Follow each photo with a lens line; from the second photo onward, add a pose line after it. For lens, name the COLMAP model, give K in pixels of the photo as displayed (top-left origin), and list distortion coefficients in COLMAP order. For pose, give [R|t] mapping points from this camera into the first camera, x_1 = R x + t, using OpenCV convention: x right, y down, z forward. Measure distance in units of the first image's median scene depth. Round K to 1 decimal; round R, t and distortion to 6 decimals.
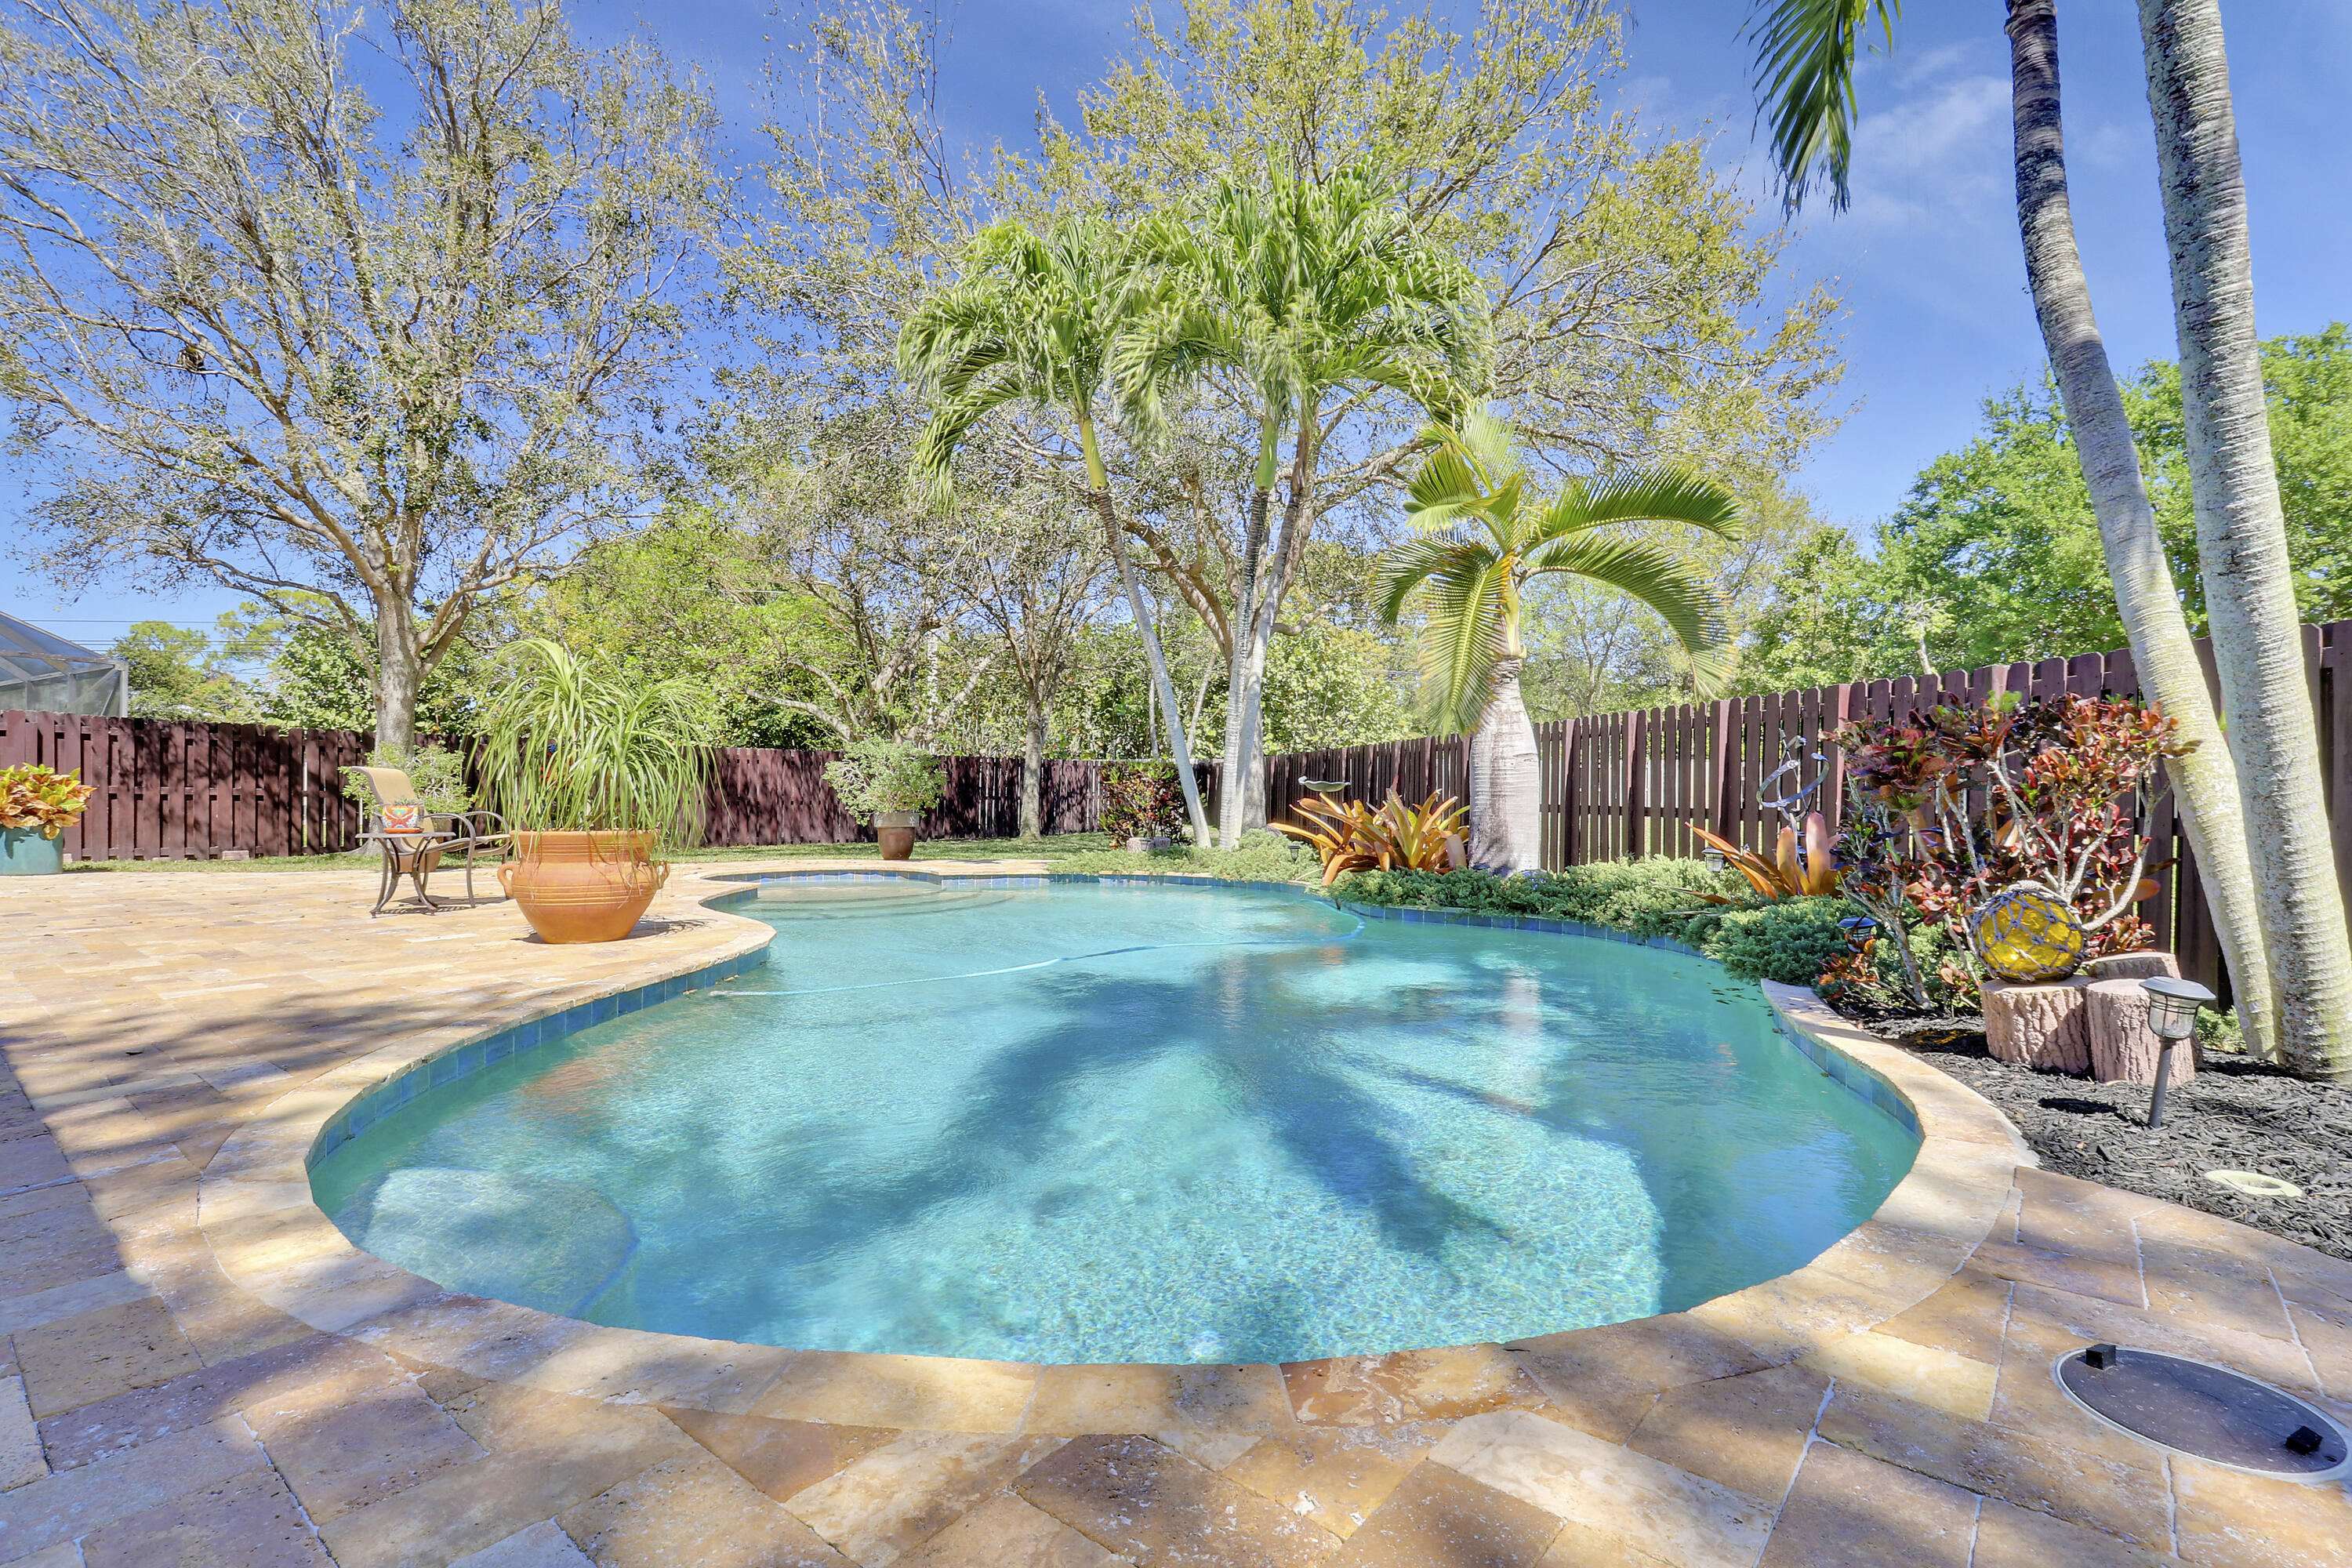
lens RADIAL K [[1103.7, 0, 1172.2], [0, 1103.7, 790.7], [0, 0, 1]] dist [-0.008221, -0.008761]
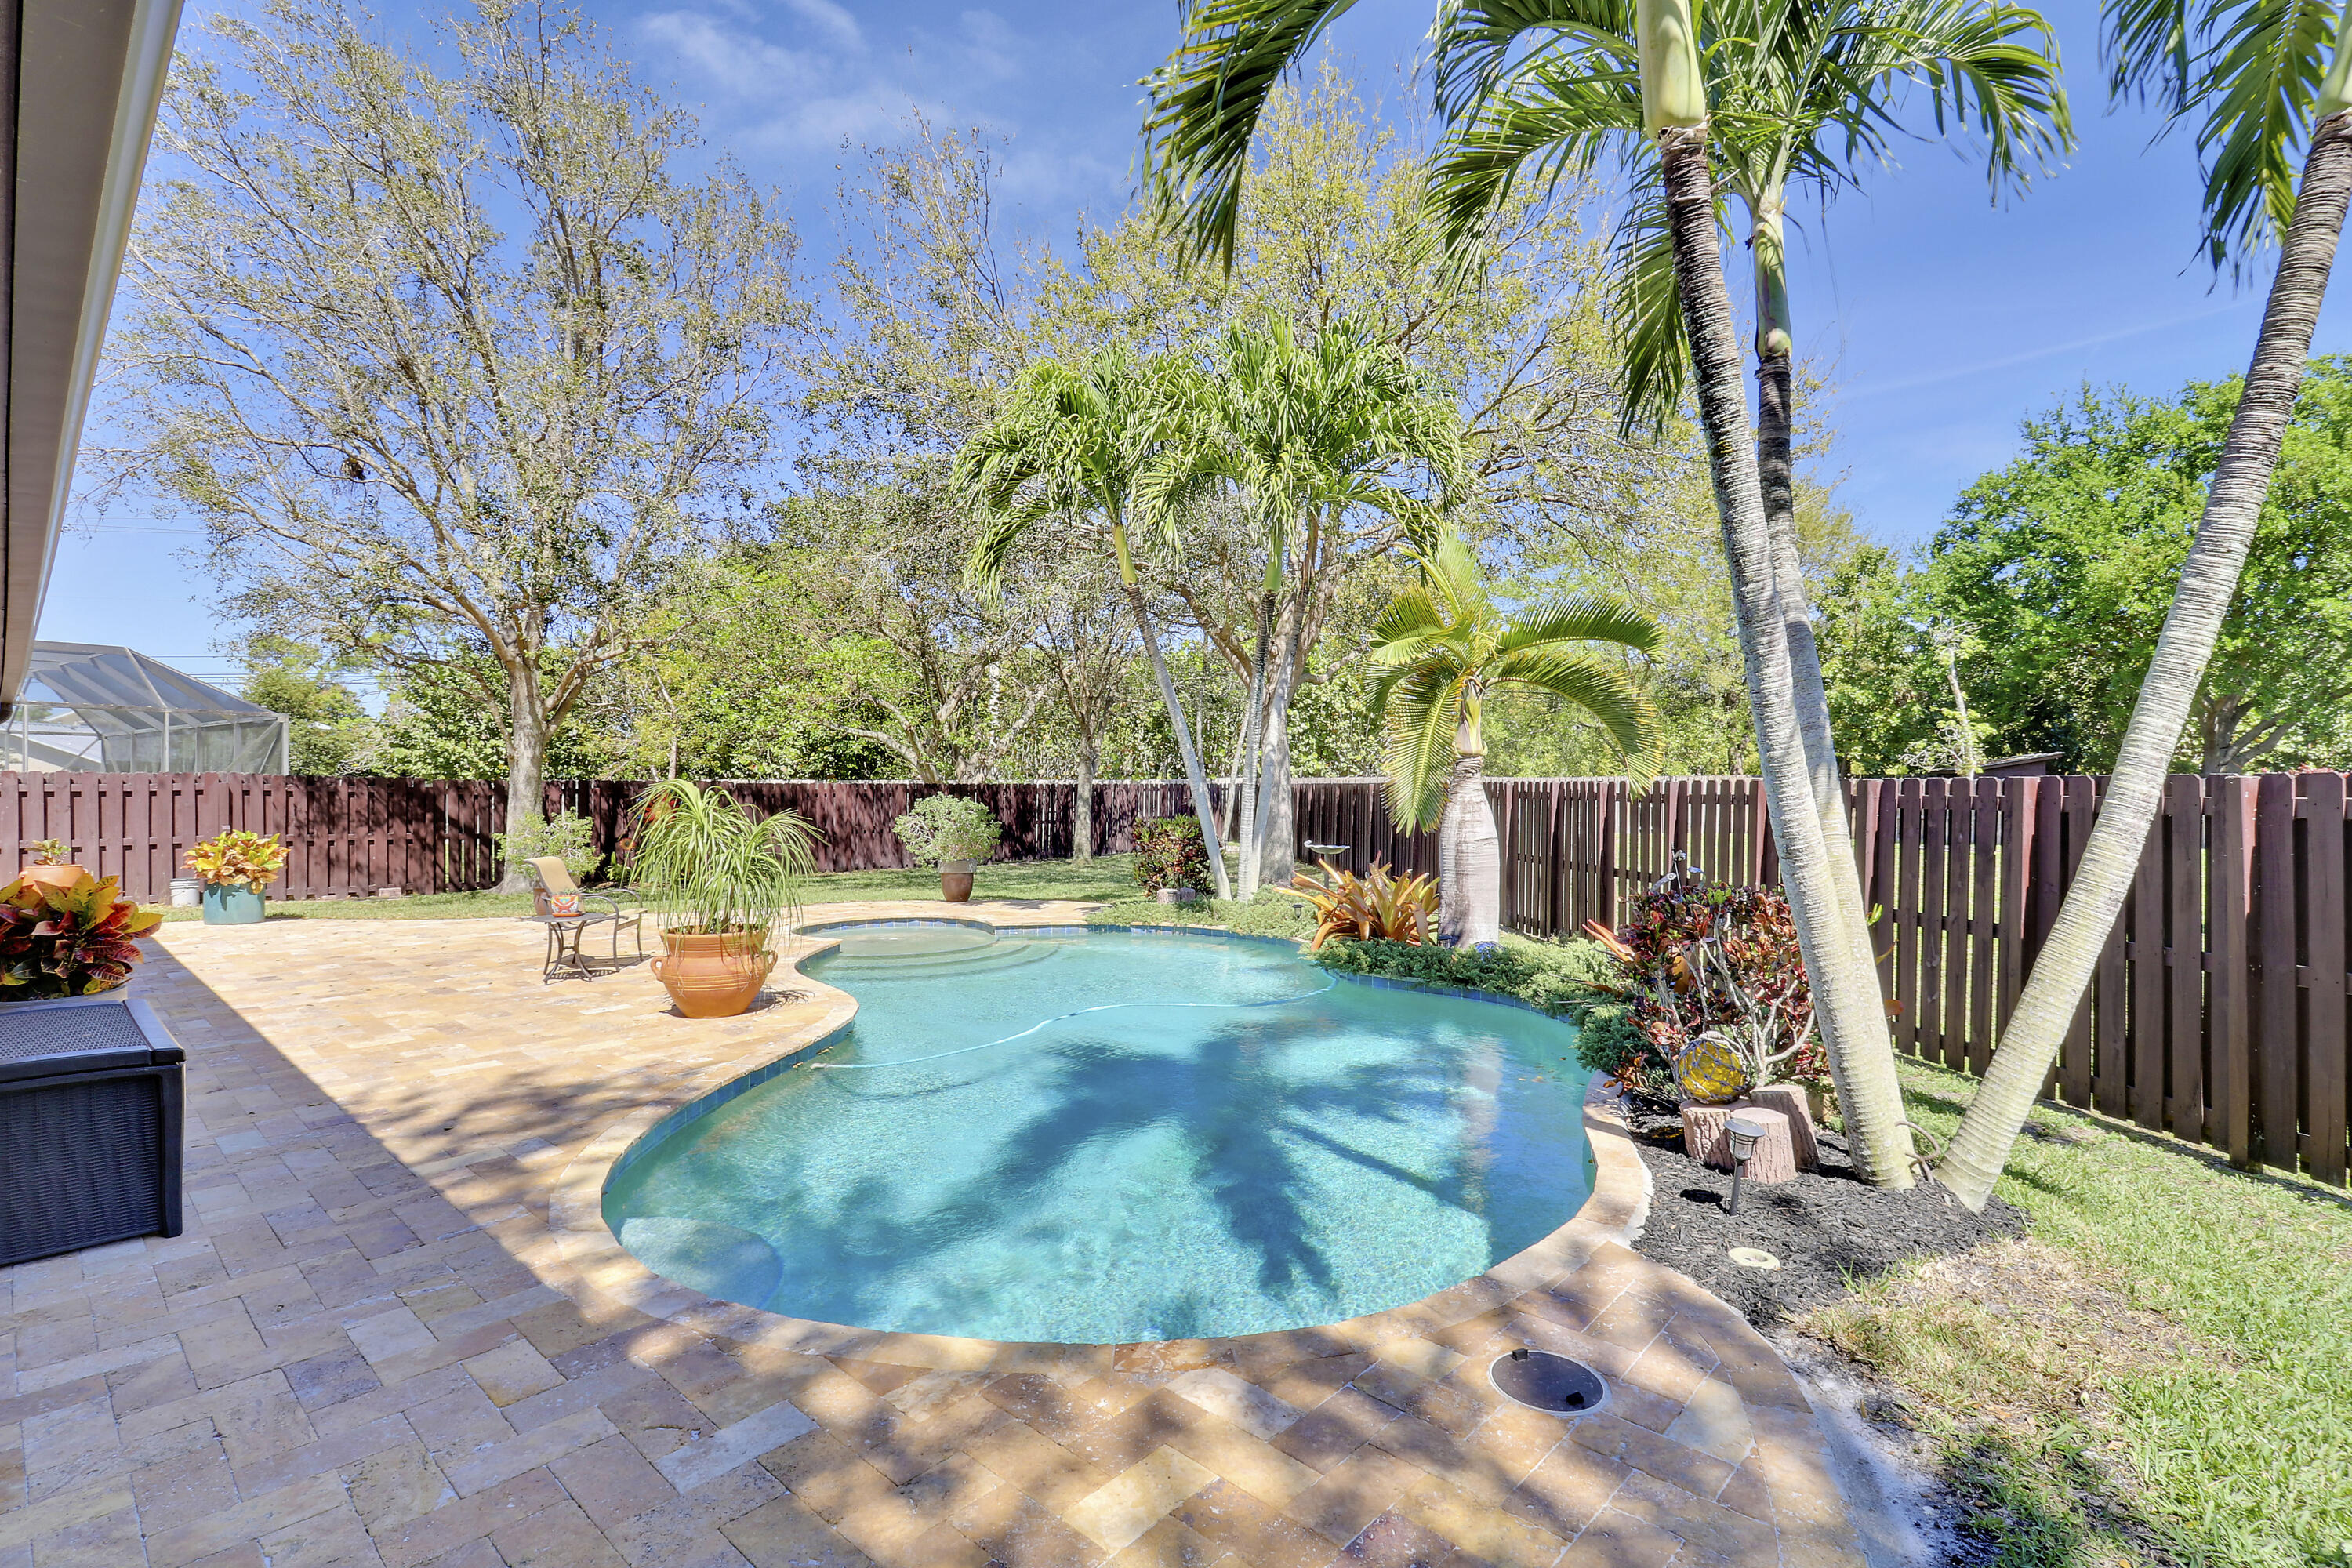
lens RADIAL K [[1096.2, 0, 1166.4], [0, 1096.2, 790.9], [0, 0, 1]] dist [-0.009083, -0.004683]
pose [[0.998087, -0.004160, -0.061689, 0.038525], [0.004400, 0.999983, 0.003765, -0.062479], [0.061673, -0.004029, 0.998088, -0.123607]]
